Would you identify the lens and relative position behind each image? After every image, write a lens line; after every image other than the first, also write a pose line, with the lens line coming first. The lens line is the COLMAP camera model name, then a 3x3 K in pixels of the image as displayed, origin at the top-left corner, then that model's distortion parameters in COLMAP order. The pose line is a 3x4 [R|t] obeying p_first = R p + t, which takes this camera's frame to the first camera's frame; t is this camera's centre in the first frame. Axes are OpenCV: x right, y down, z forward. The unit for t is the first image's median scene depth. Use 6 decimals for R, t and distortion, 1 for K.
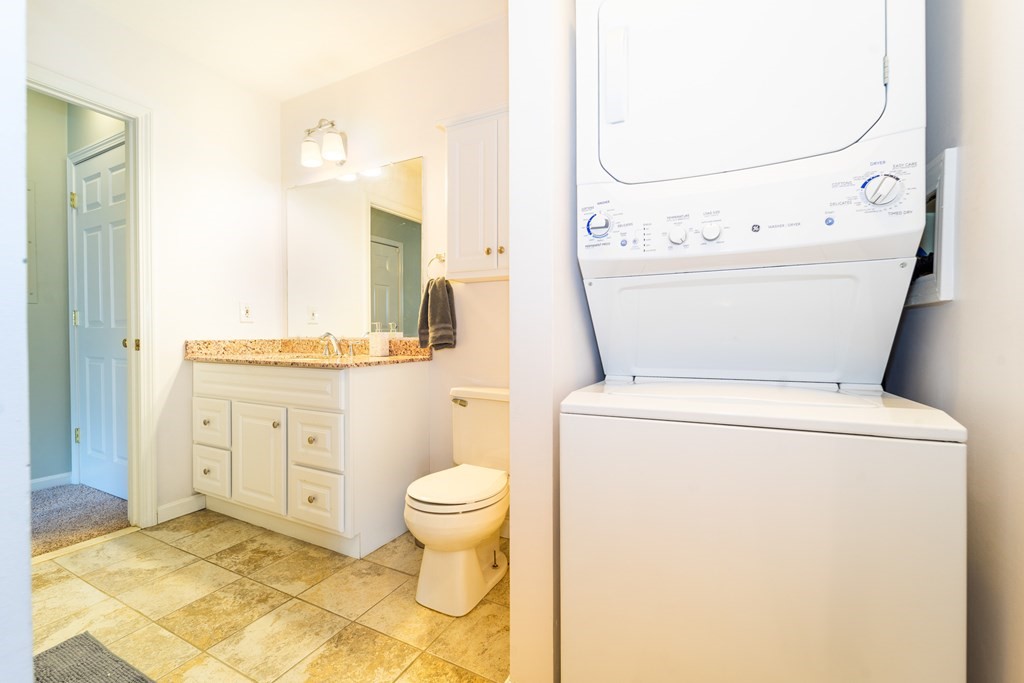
lens RADIAL K [[411.9, 0, 507.0], [0, 411.9, 335.2], [0, 0, 1]] dist [0.001231, -0.000184]
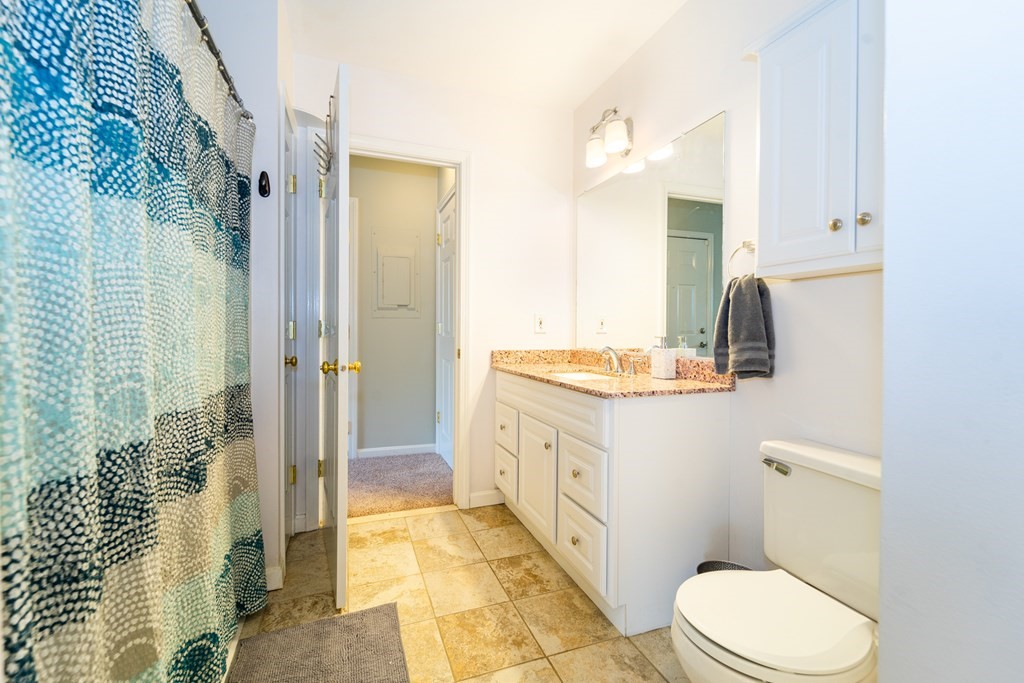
lens RADIAL K [[411.9, 0, 507.0], [0, 411.9, 335.2], [0, 0, 1]] dist [0.001231, -0.000184]
pose [[0.744216, 0.011212, -0.667845, 0.000301], [-0.009253, 0.999936, 0.006476, -0.039454], [0.667875, 0.001360, 0.744272, 0.213688]]
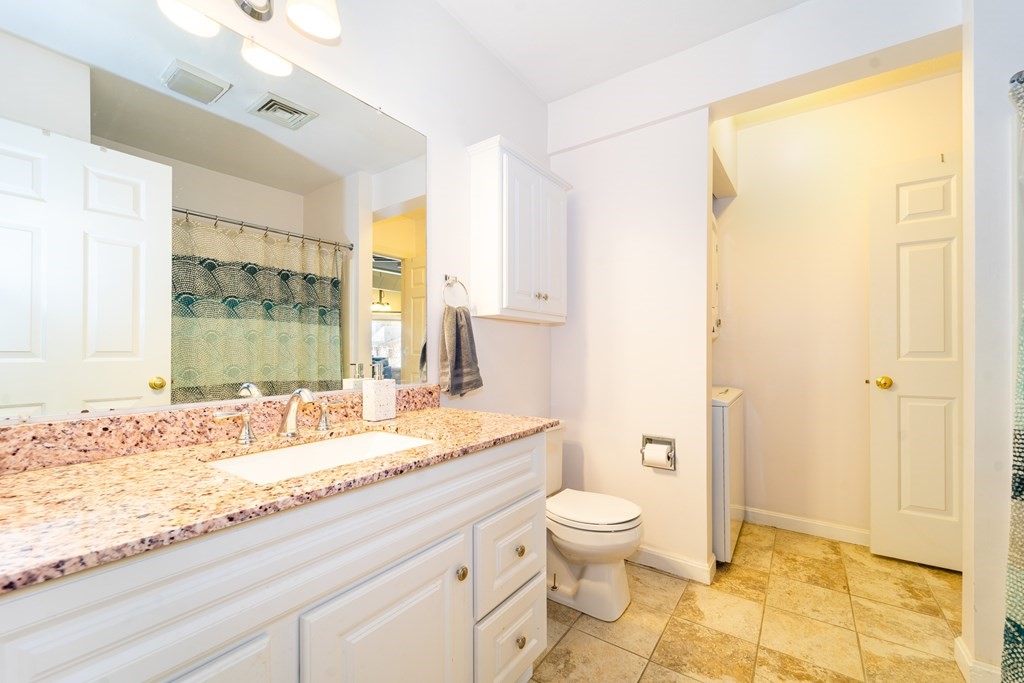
lens RADIAL K [[425.6, 0, 511.1], [0, 425.6, 345.9], [0, 0, 1]] dist [0.021602, -0.000005]
pose [[0.139706, 0.009252, 0.990150, -1.005504], [0.003623, 0.999945, -0.009855, -0.055535], [-0.990186, 0.004964, 0.139664, 0.797158]]
